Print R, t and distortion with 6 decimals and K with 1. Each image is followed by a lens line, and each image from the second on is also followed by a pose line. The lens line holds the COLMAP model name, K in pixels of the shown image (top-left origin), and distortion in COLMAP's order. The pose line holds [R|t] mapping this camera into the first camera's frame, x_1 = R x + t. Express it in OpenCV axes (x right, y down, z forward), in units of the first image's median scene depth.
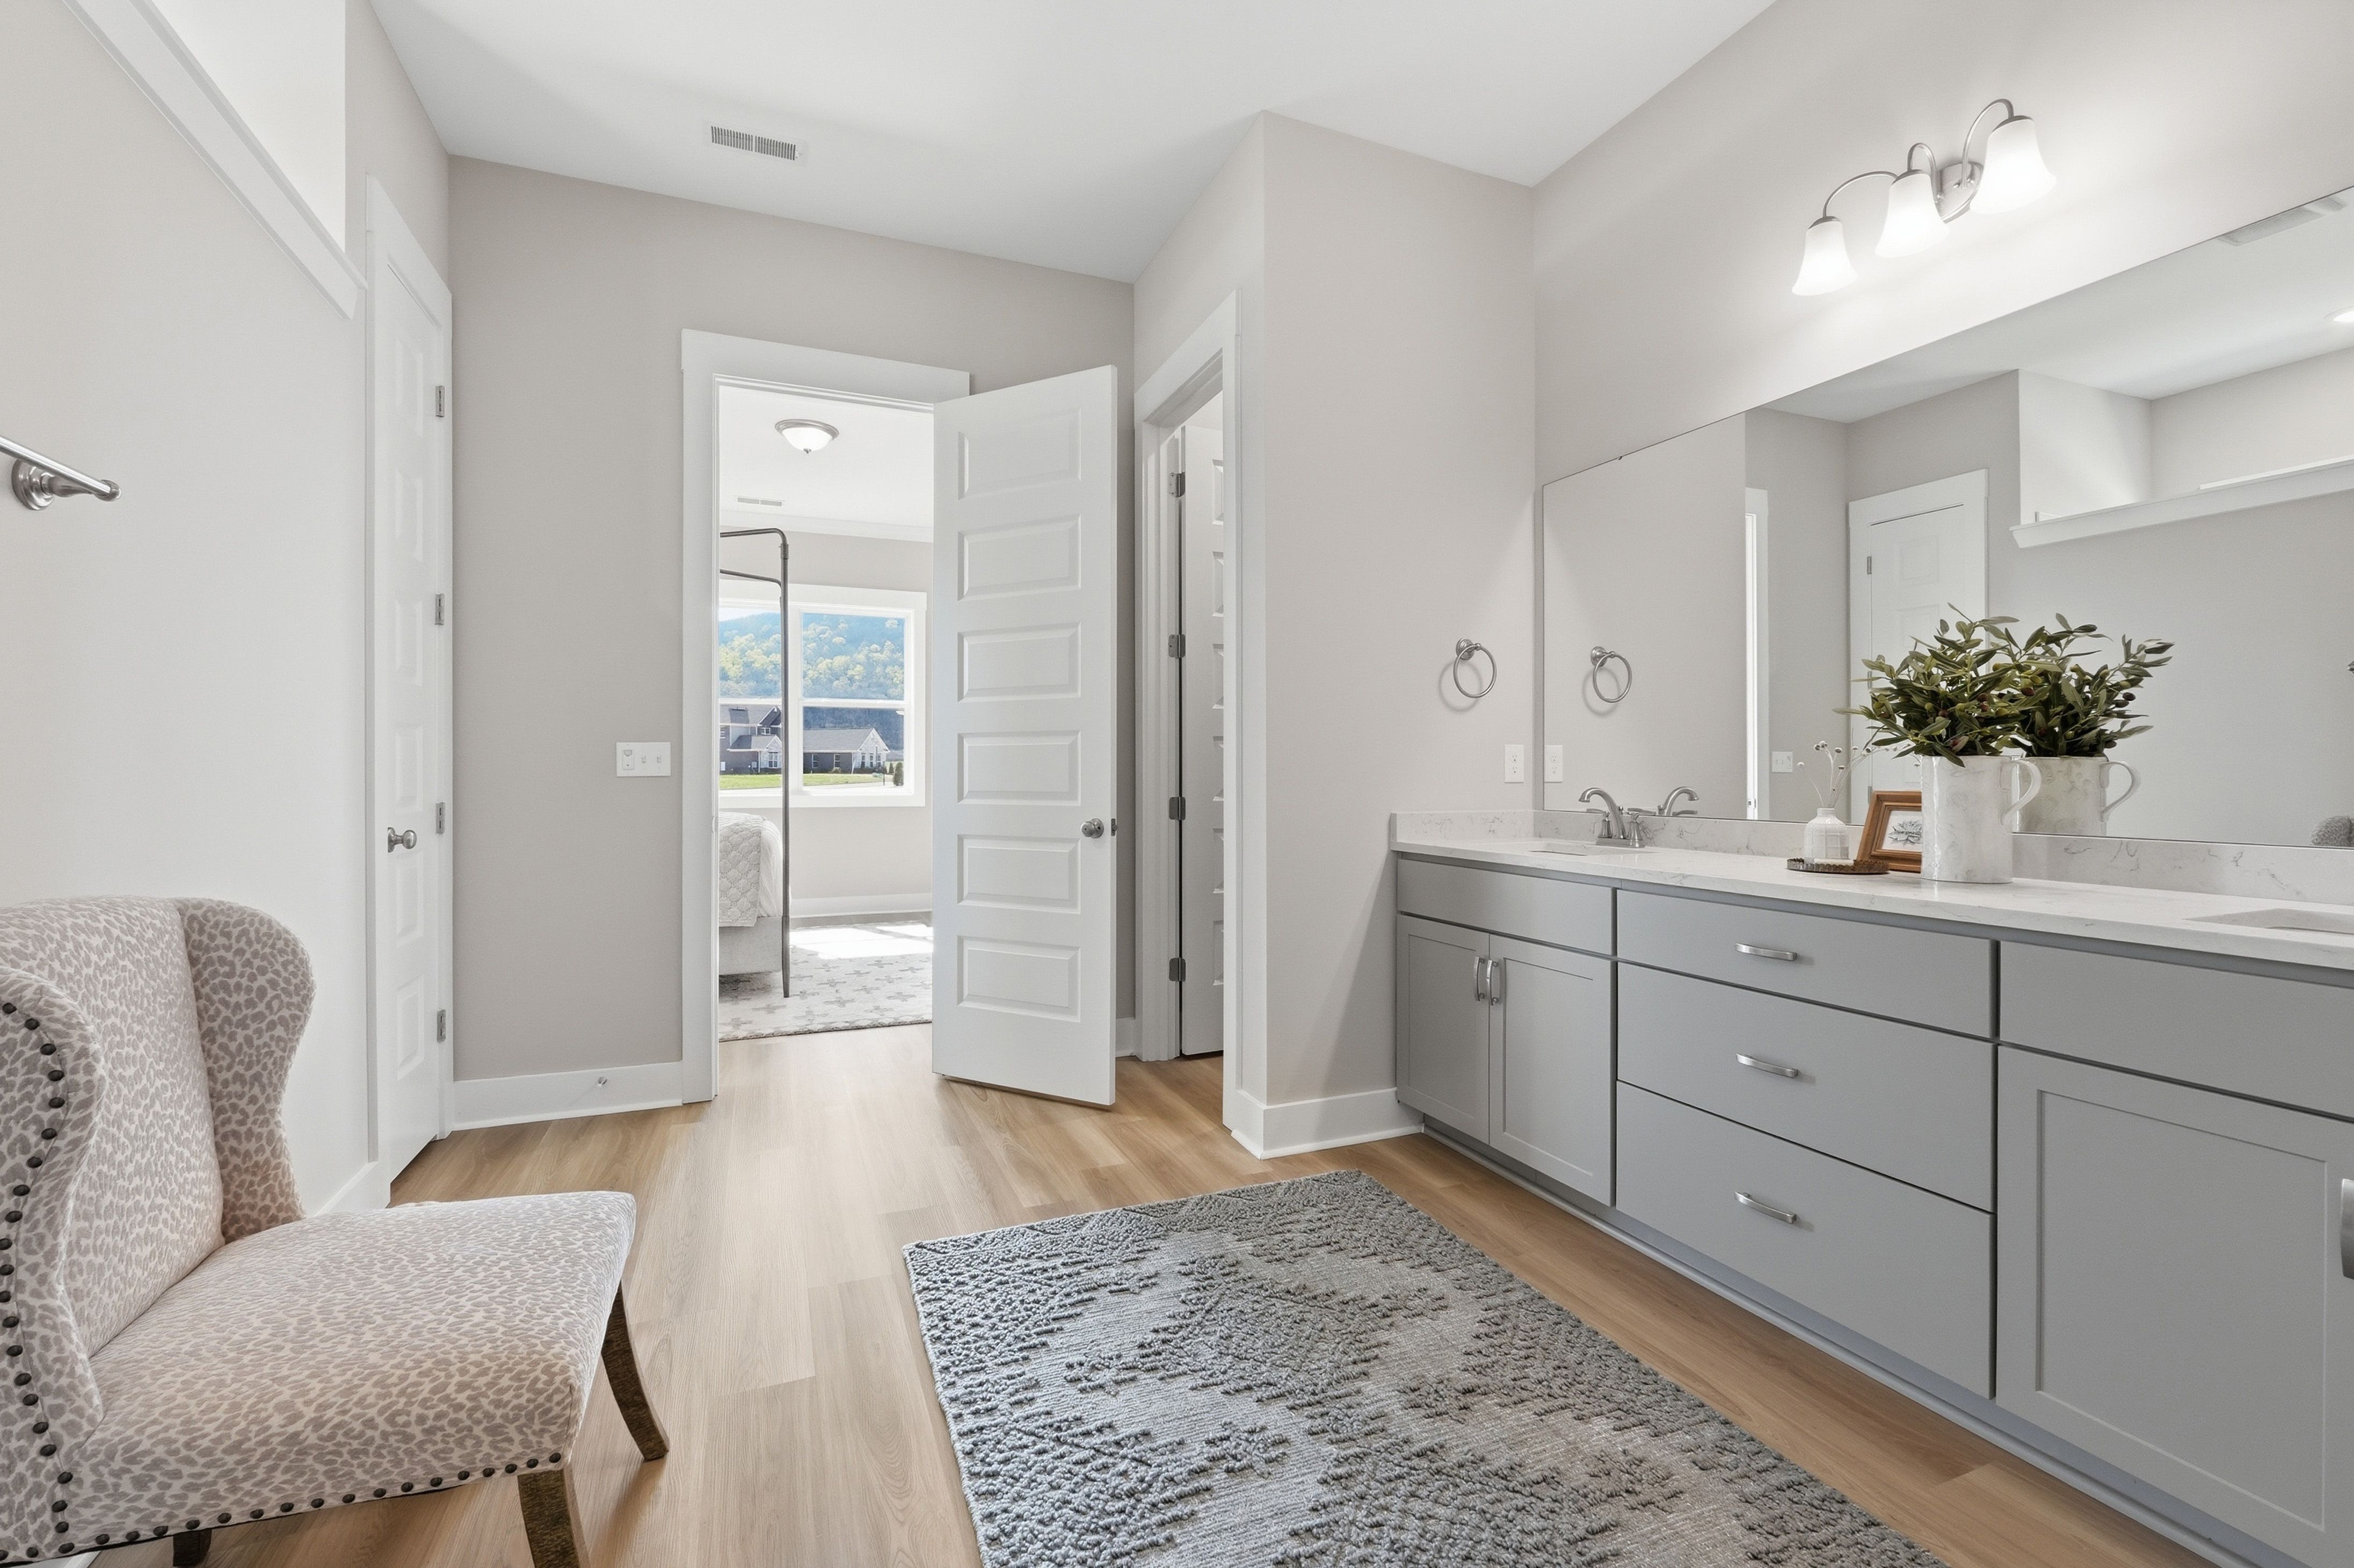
lens RADIAL K [[991.5, 0, 1145.2], [0, 991.5, 781.0], [0, 0, 1]] dist [0.000198, 0.000019]
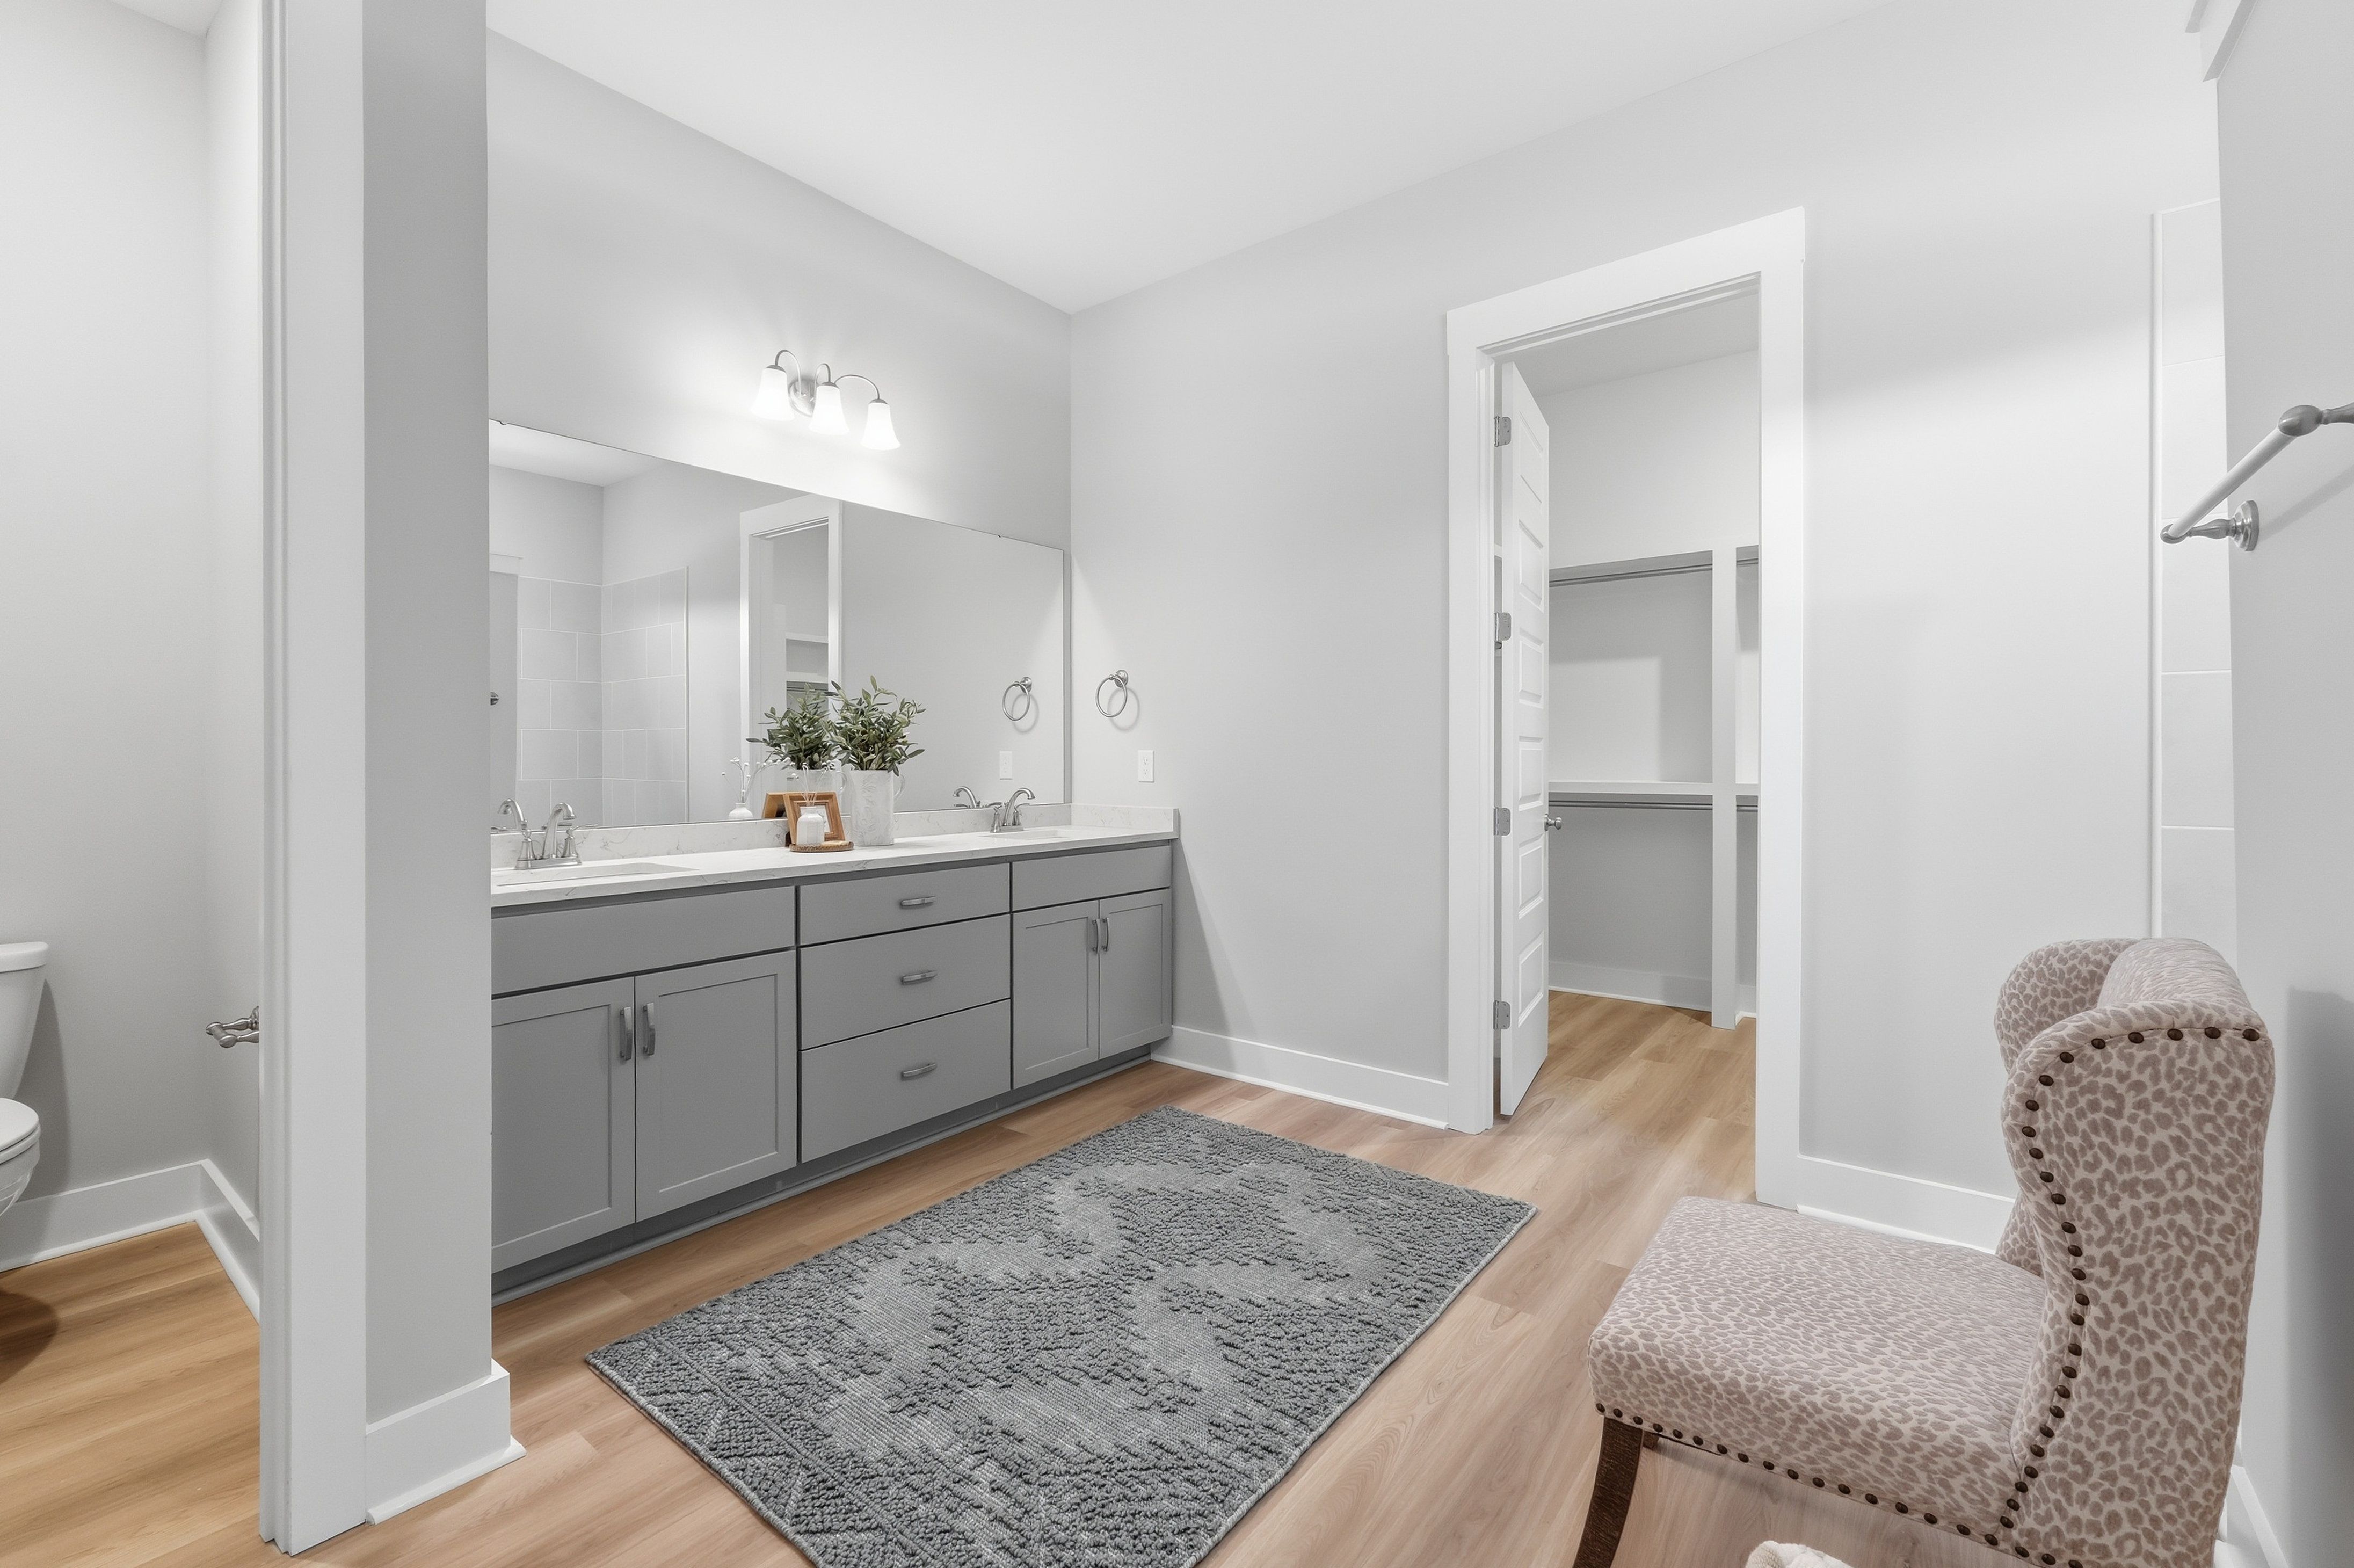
lens RADIAL K [[983.5, 0, 1176.4], [0, 983.5, 763.9], [0, 0, 1]] dist [0.000269, 0.000029]
pose [[-0.507590, -0.000049, 0.861599, -0.859221], [0.008337, 0.999953, 0.004968, -0.038622], [-0.861558, 0.009704, -0.507566, 1.417907]]
